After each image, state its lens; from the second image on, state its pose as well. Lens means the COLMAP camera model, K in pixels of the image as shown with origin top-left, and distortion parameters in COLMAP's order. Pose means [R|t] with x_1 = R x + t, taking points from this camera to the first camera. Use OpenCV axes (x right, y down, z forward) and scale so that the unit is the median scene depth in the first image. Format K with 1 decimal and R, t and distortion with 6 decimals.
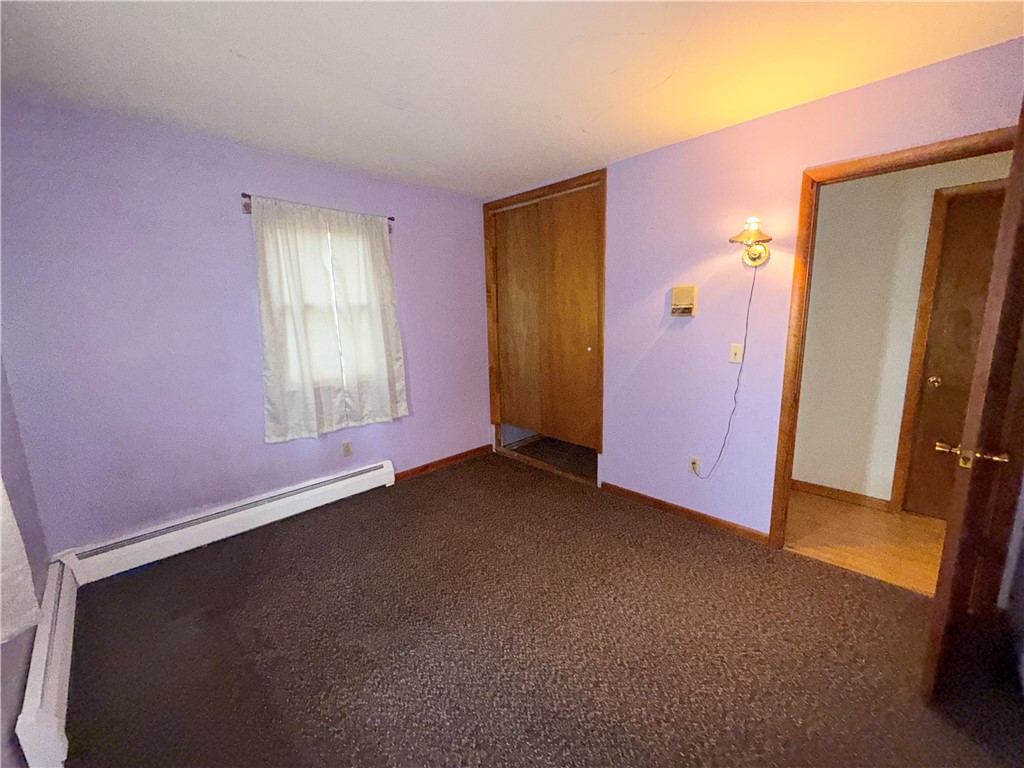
lens RADIAL K [[408.5, 0, 512.0], [0, 408.5, 384.0], [0, 0, 1]] dist [0.000398, 0.000452]
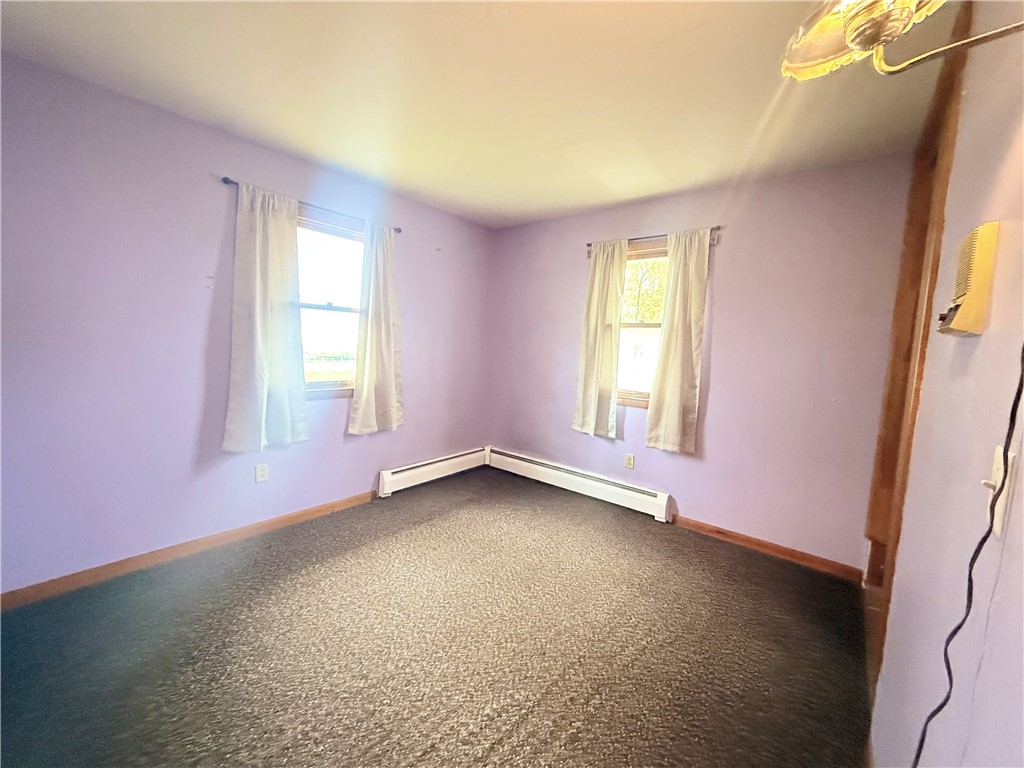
lens RADIAL K [[408.5, 0, 512.0], [0, 408.5, 384.0], [0, 0, 1]] dist [0.000398, 0.000452]
pose [[0.093734, 0.127028, -0.987460, 0.653298], [-0.218208, 0.970333, 0.104112, -0.088075], [0.971390, 0.205713, 0.118671, 0.616999]]
